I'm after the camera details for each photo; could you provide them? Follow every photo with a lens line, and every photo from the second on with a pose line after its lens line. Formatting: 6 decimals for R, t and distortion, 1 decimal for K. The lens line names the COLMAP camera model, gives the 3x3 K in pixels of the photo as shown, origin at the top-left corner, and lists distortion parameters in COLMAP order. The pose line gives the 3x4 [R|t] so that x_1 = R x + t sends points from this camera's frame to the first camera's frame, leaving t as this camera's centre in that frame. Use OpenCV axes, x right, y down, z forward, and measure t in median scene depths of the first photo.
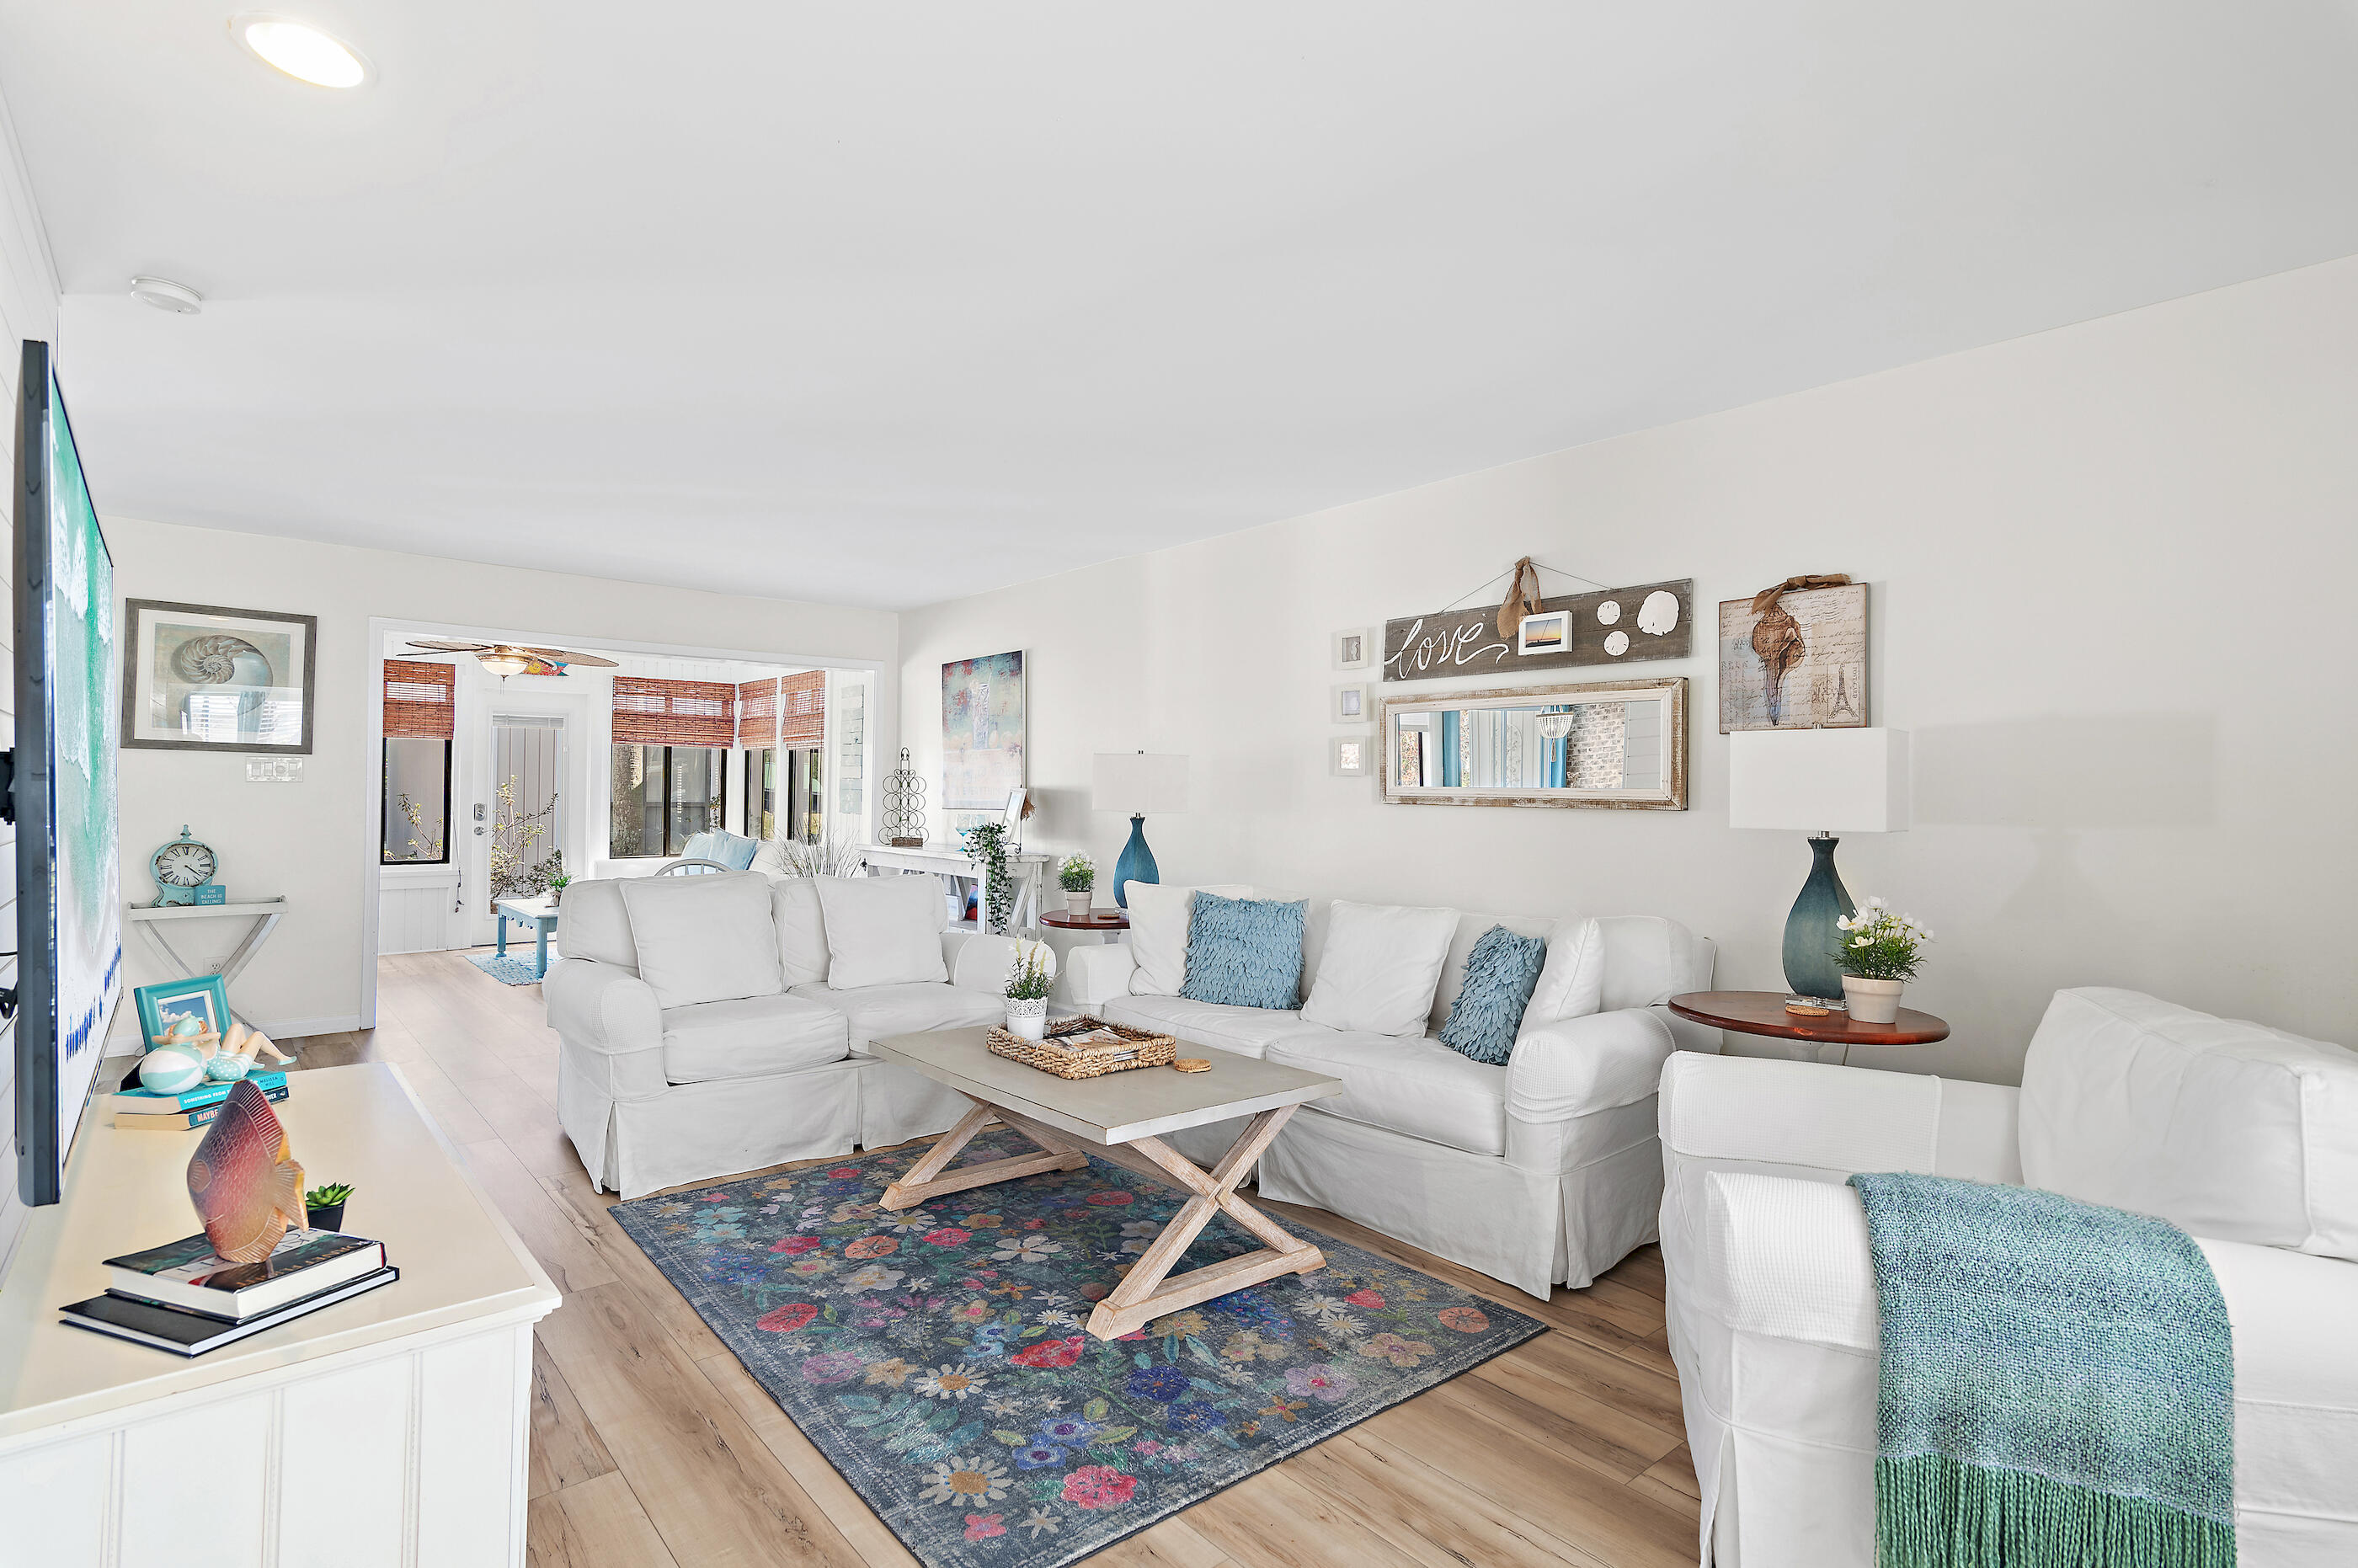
lens RADIAL K [[1183.6, 0, 1179.0], [0, 1183.6, 784.0], [0, 0, 1]] dist [0.014202, 0.000088]
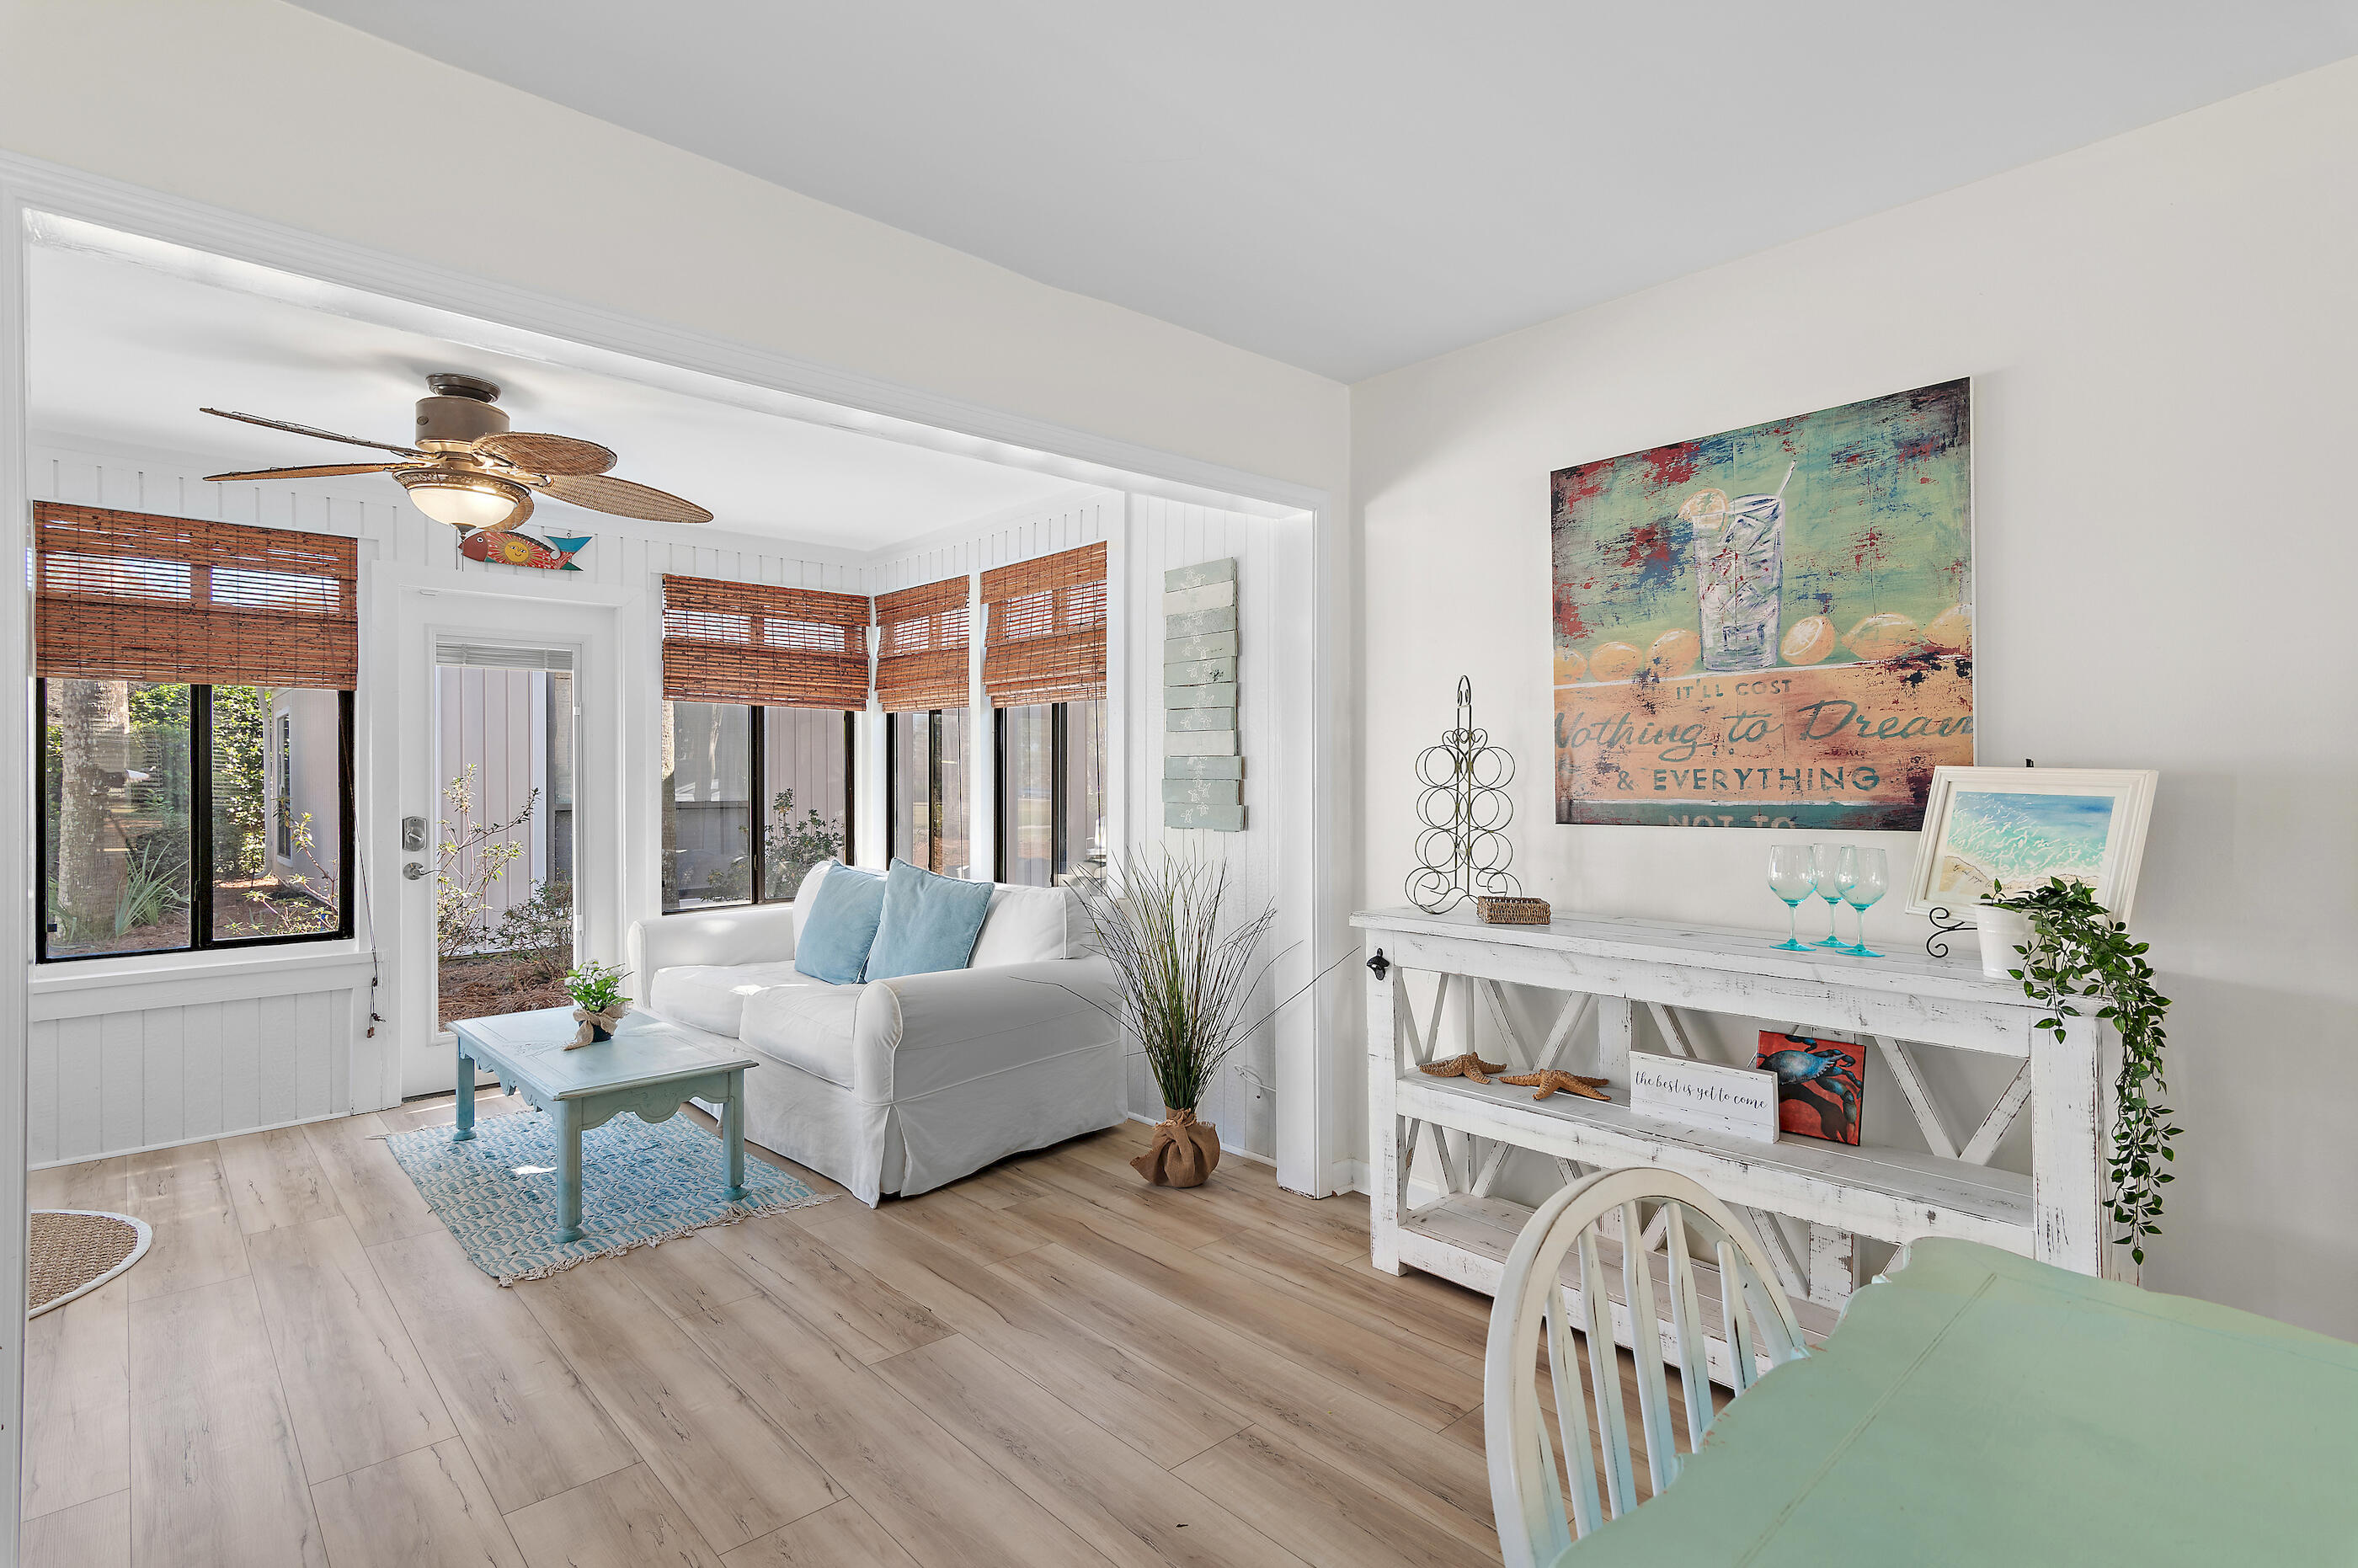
lens RADIAL K [[1183.6, 0, 1179.0], [0, 1183.6, 784.0], [0, 0, 1]] dist [0.014202, 0.000088]
pose [[0.999158, -0.013014, 0.038912, -0.284763], [0.012488, 0.999828, 0.013730, -0.000207], [-0.039084, -0.013232, 0.999148, 0.485980]]
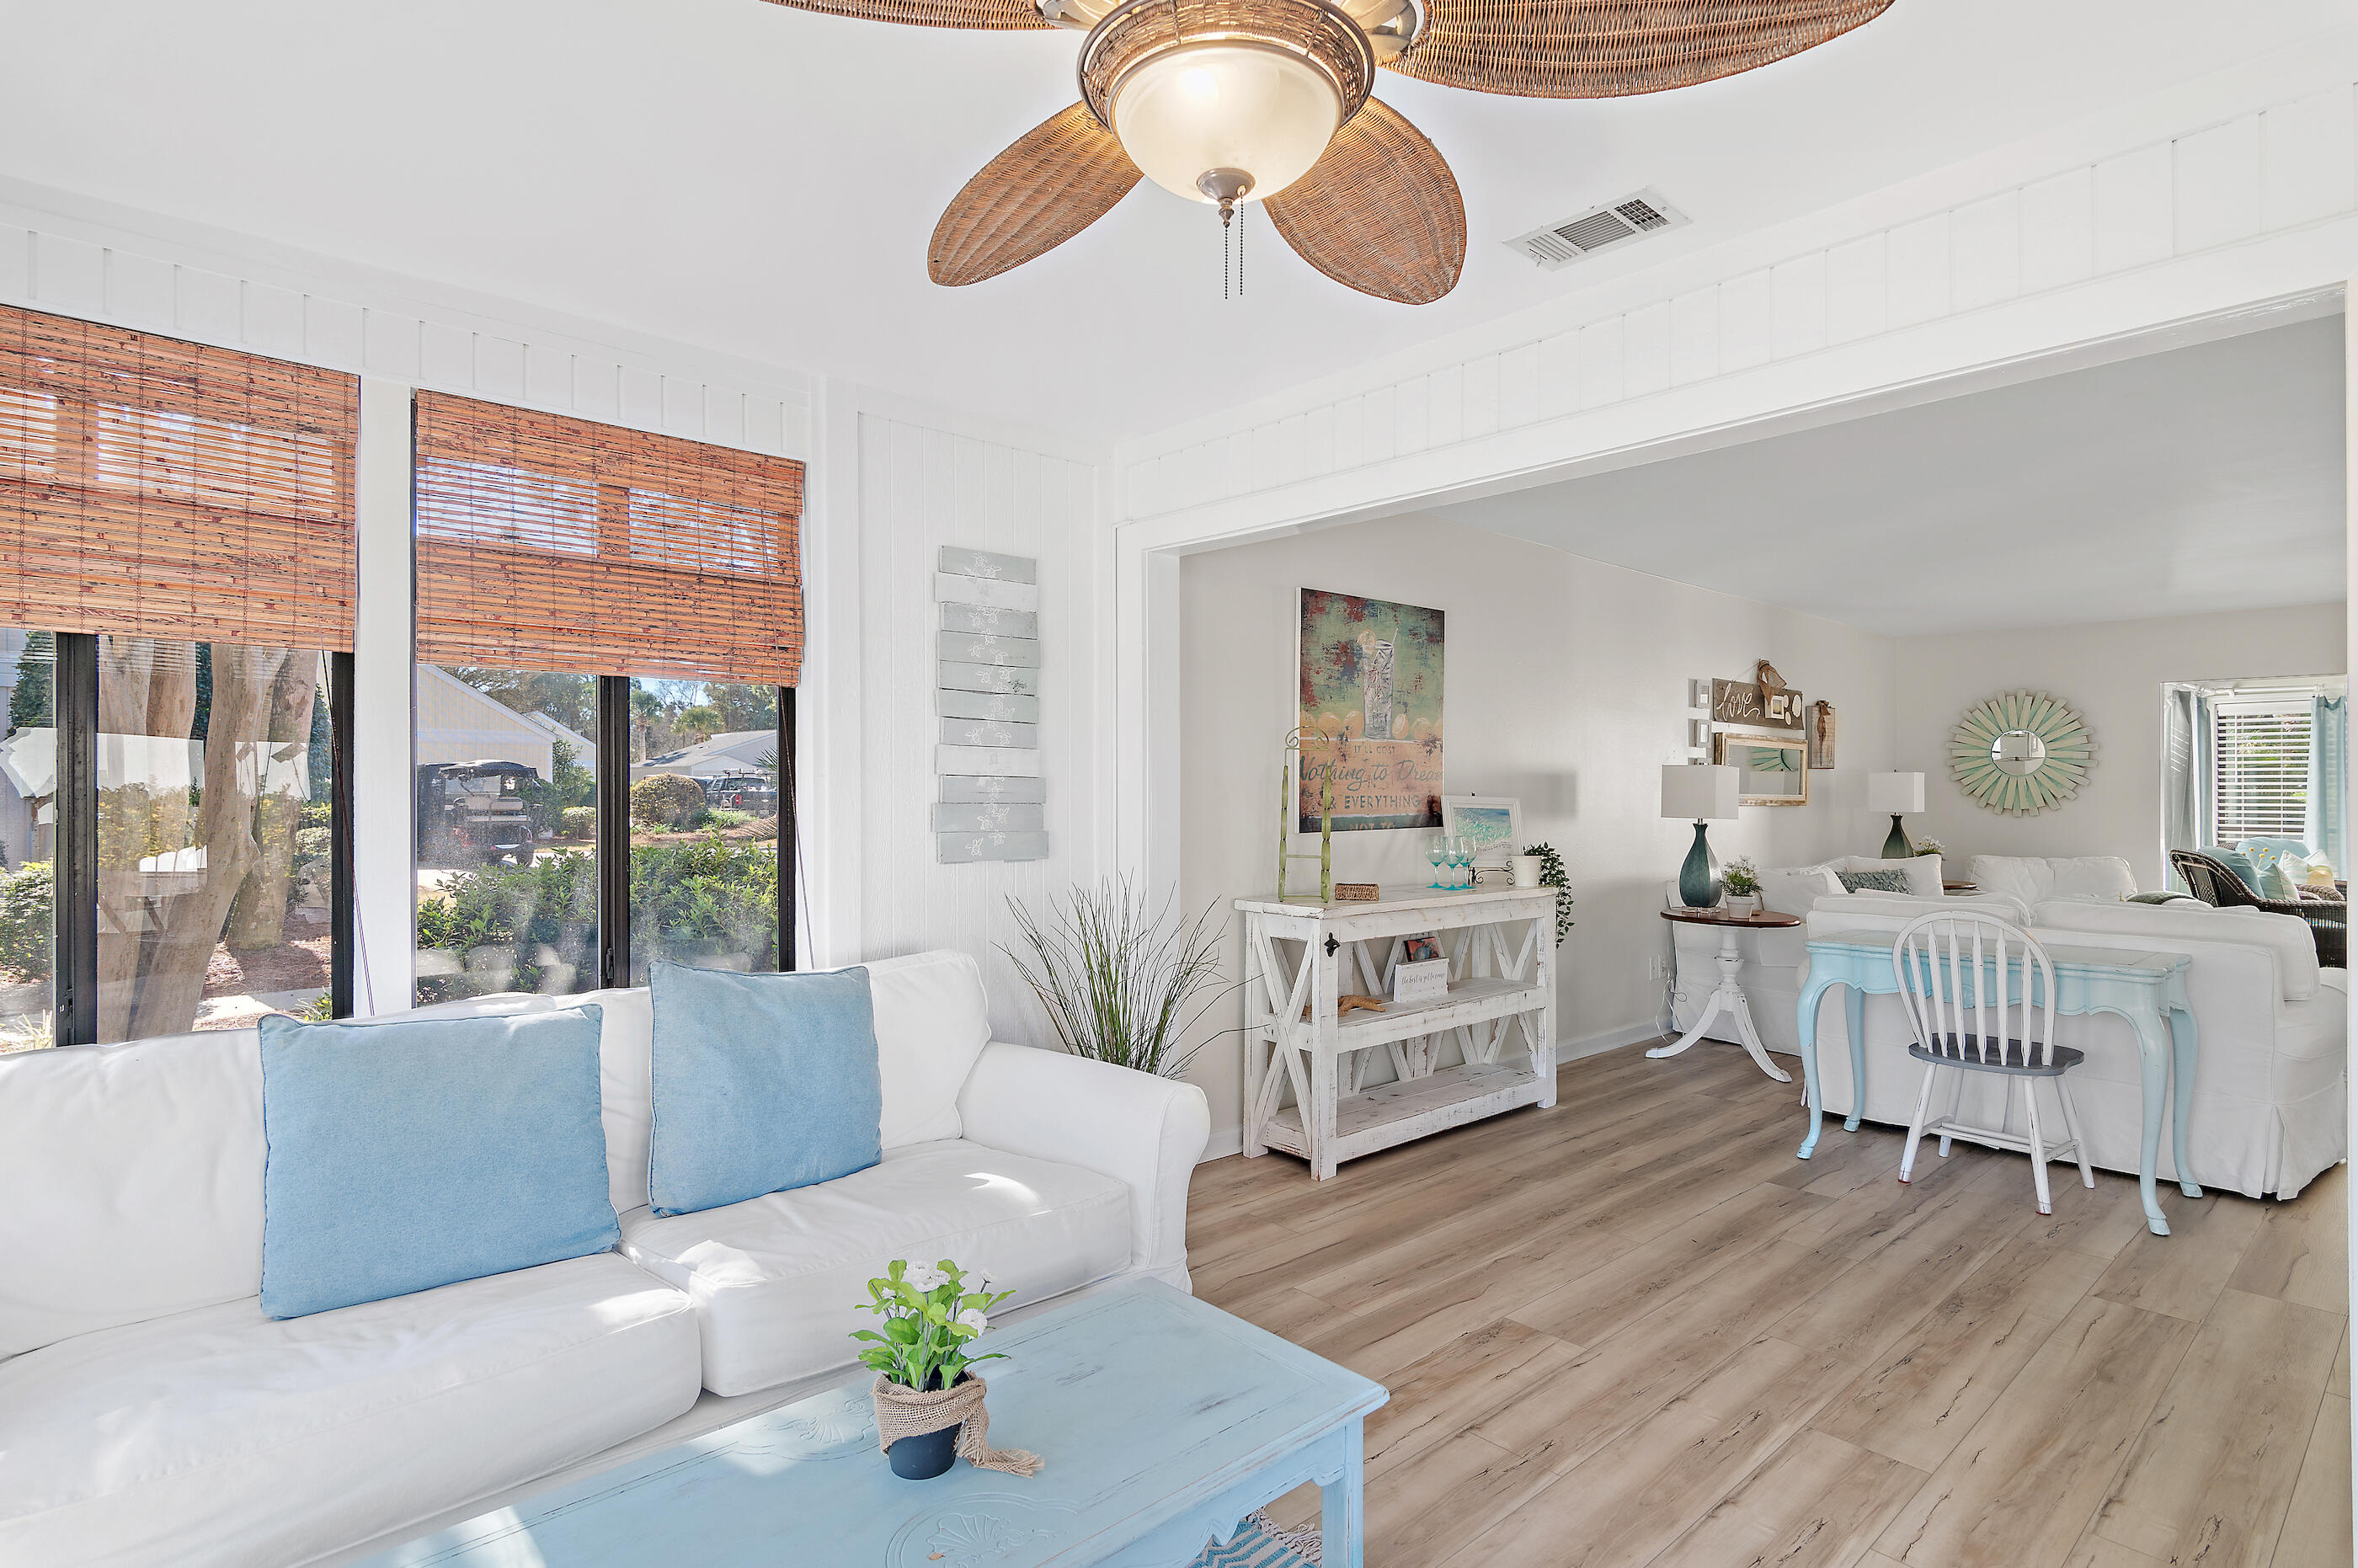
lens RADIAL K [[1211.1, 0, 1179.0], [0, 1211.1, 784.0], [0, 0, 1]] dist [0.000904, 0.000547]
pose [[-0.051279, -0.009646, 0.998638, -0.658245], [-0.016312, 0.999828, 0.008820, -0.006481], [-0.998551, -0.015838, -0.051428, 0.895608]]
